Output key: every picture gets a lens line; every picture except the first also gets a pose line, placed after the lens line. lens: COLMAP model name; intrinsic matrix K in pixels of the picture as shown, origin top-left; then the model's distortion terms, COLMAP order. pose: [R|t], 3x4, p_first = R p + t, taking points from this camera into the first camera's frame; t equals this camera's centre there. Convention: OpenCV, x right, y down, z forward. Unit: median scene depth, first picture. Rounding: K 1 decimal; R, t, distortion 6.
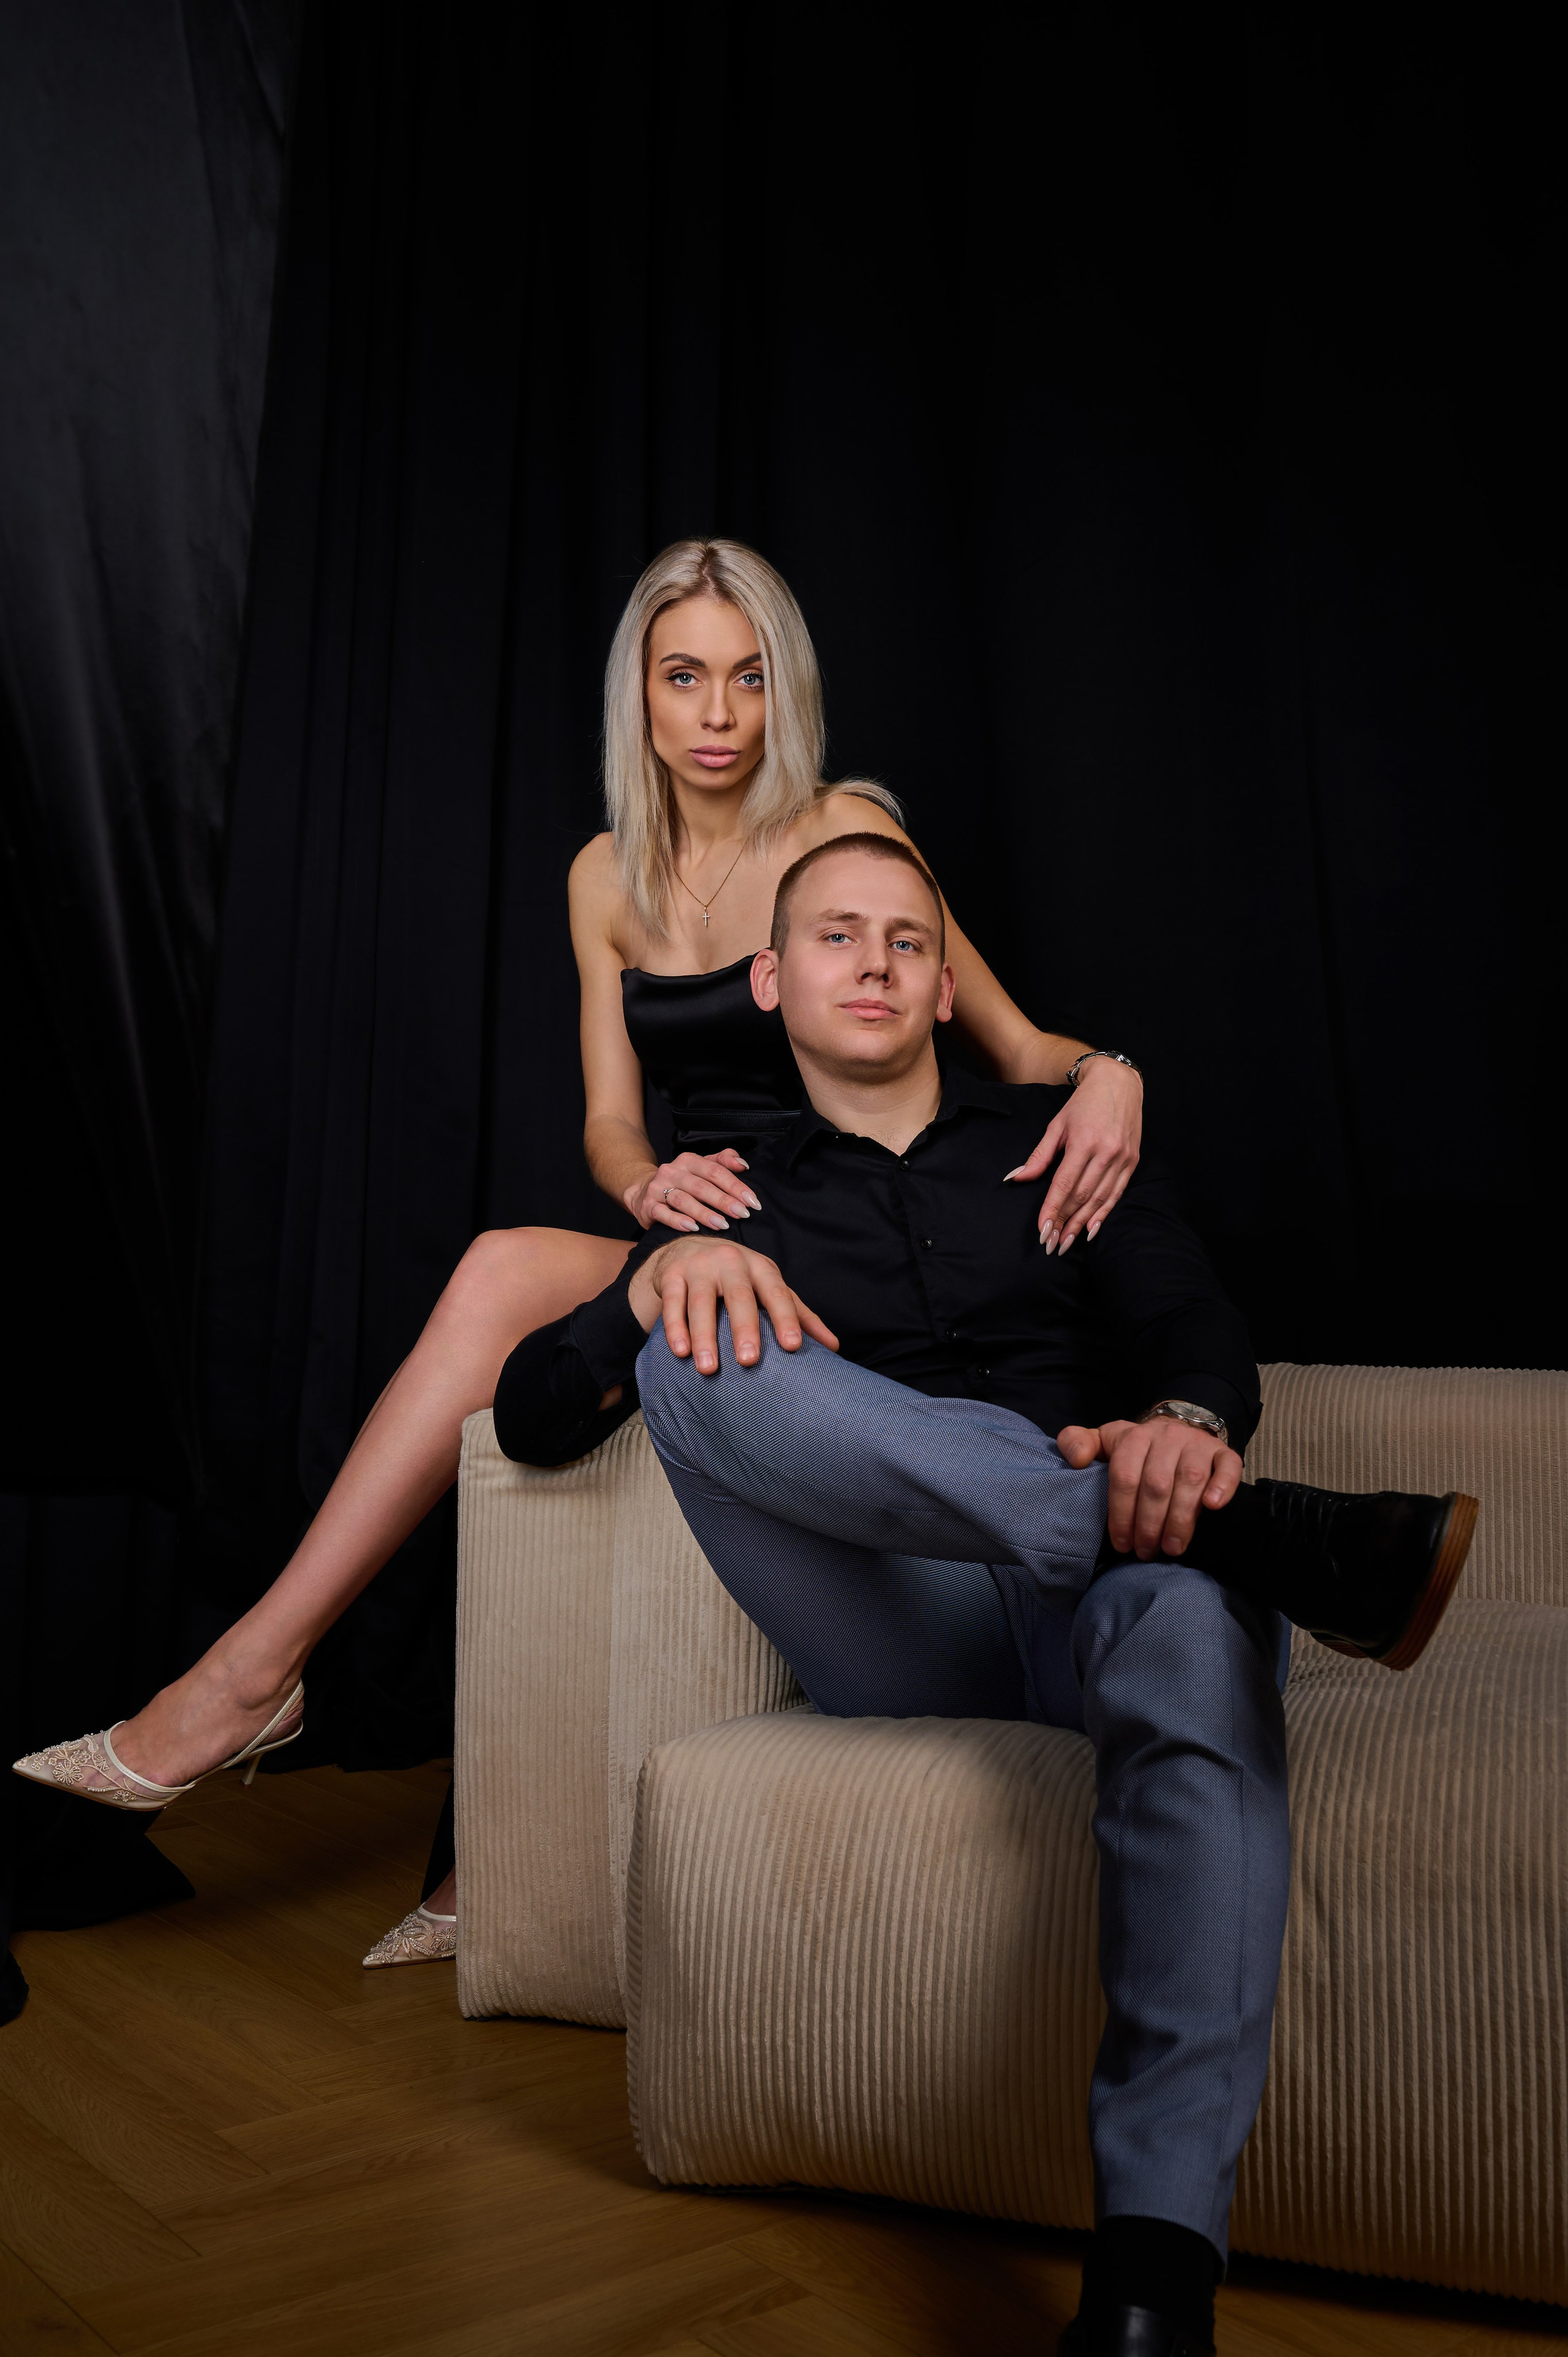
lens RADIAL K [[2300.9, 0, 784.0], [0, 2300.9, 1178.5], [0, 0, 1]] dist [-0.009906, -0.001772]
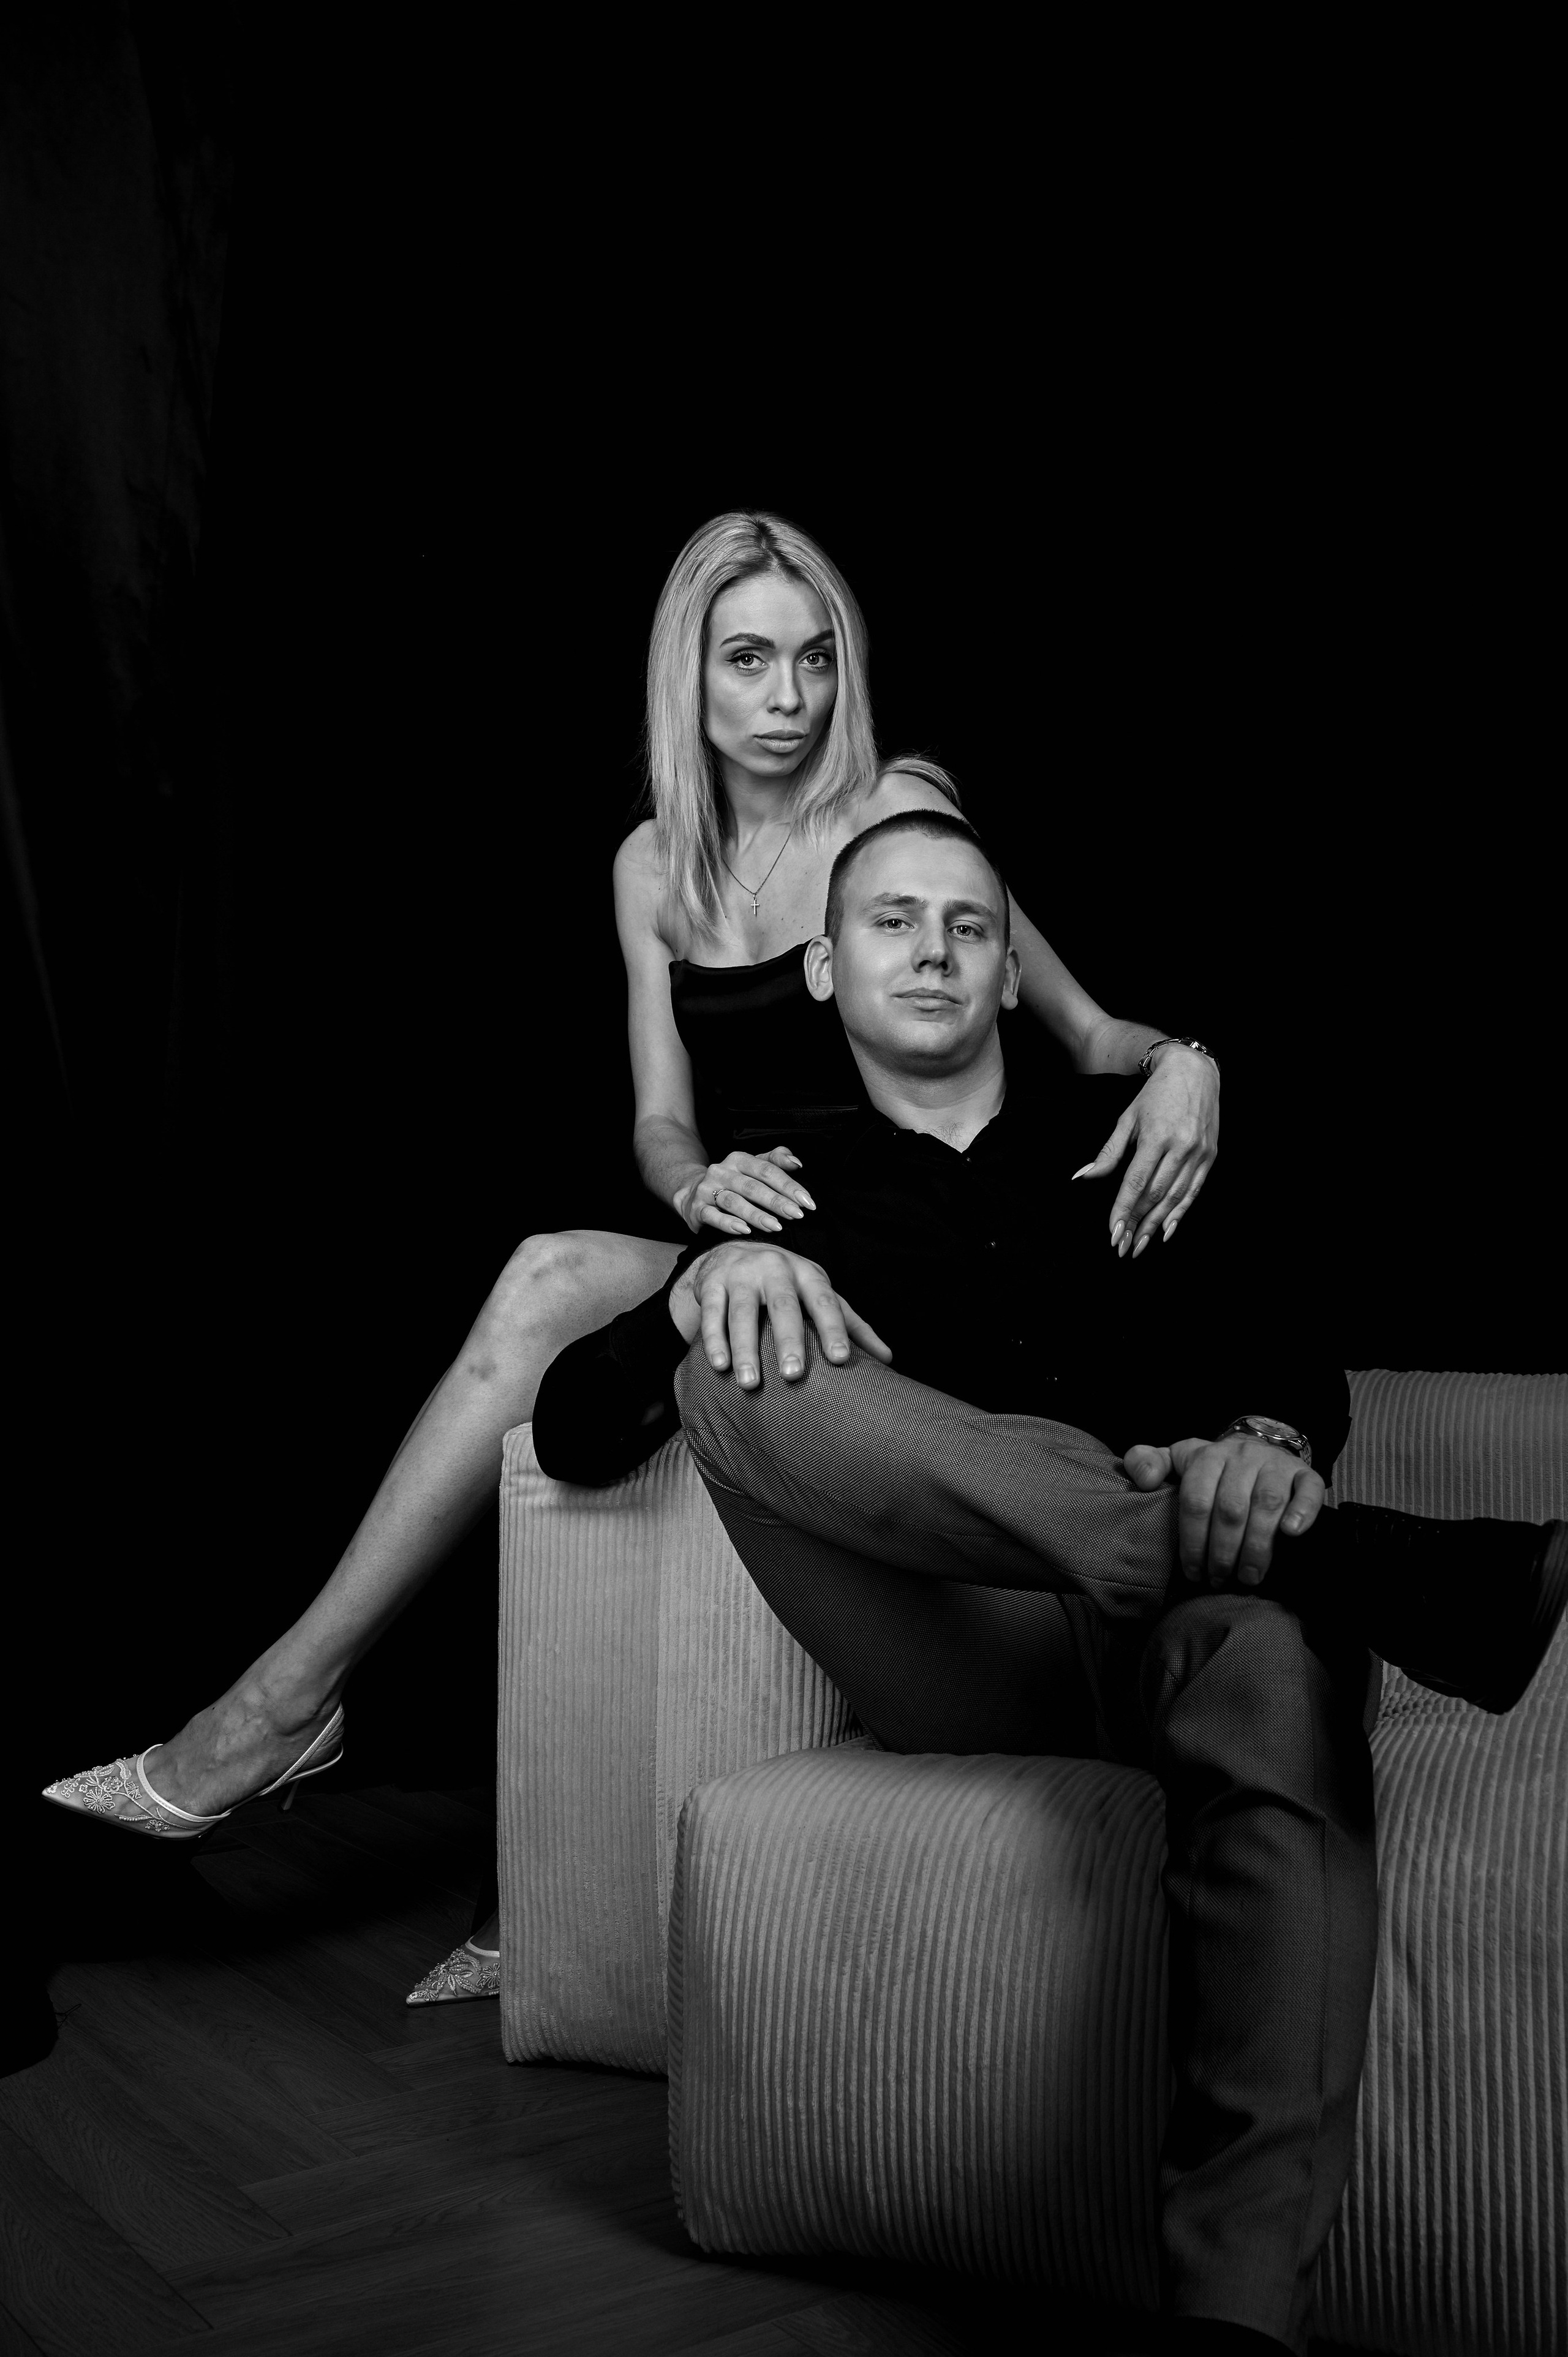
lens RADIAL K [[2296.5, 0, 784.0], [0, 2296.5, 1178.5], [0, 0, 1]] dist [-0.008762, -0.011500]
pose [[0.998943, -0.006619, -0.045479, 0.024941], [0.006732, 0.999975, 0.002326, -0.002799], [0.045463, -0.002629, 0.998963, 0.070672]]
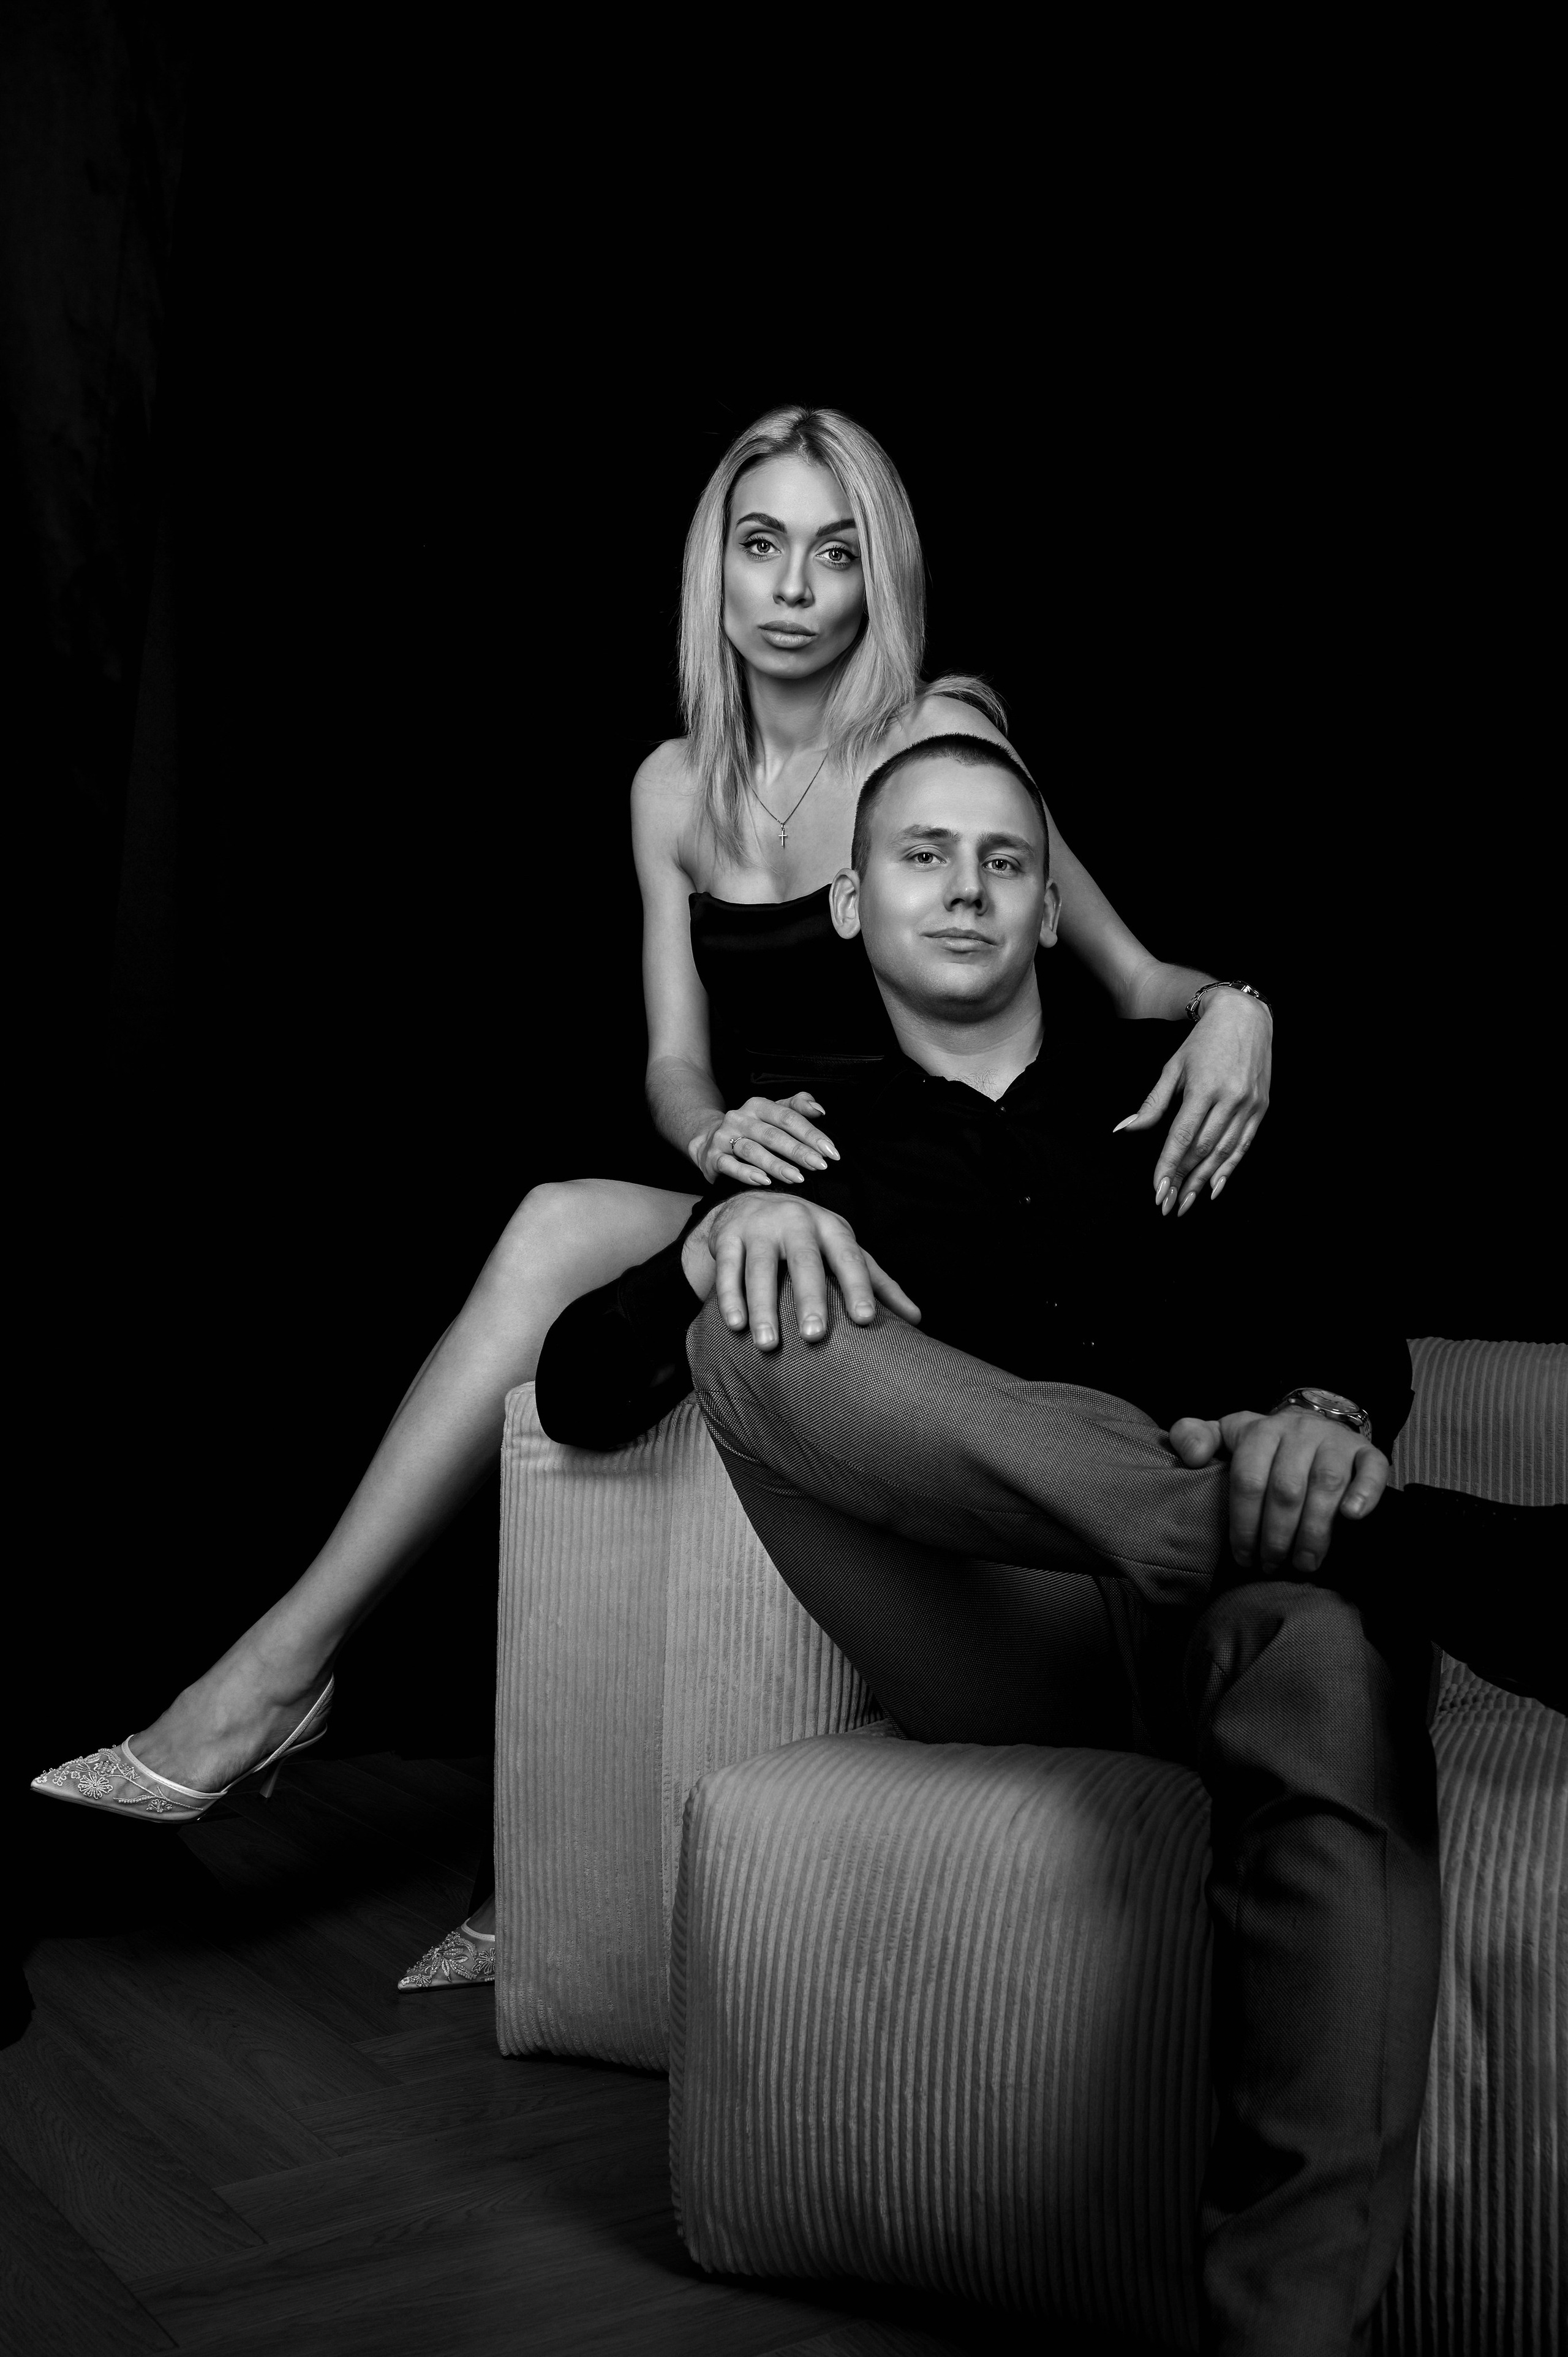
lens RADIAL K [[2300.6, 0, 784.0], [0, 2300.6, 1178.5], [0, 0, 1]] dist [-0.009906, -0.001772]
pose [[0.998386, 0.008547, -0.056138, 0.022620], [-0.007277, 0.999714, 0.022790, 0.000095], [0.056317, -0.022345, 0.998163, 0.140738]]
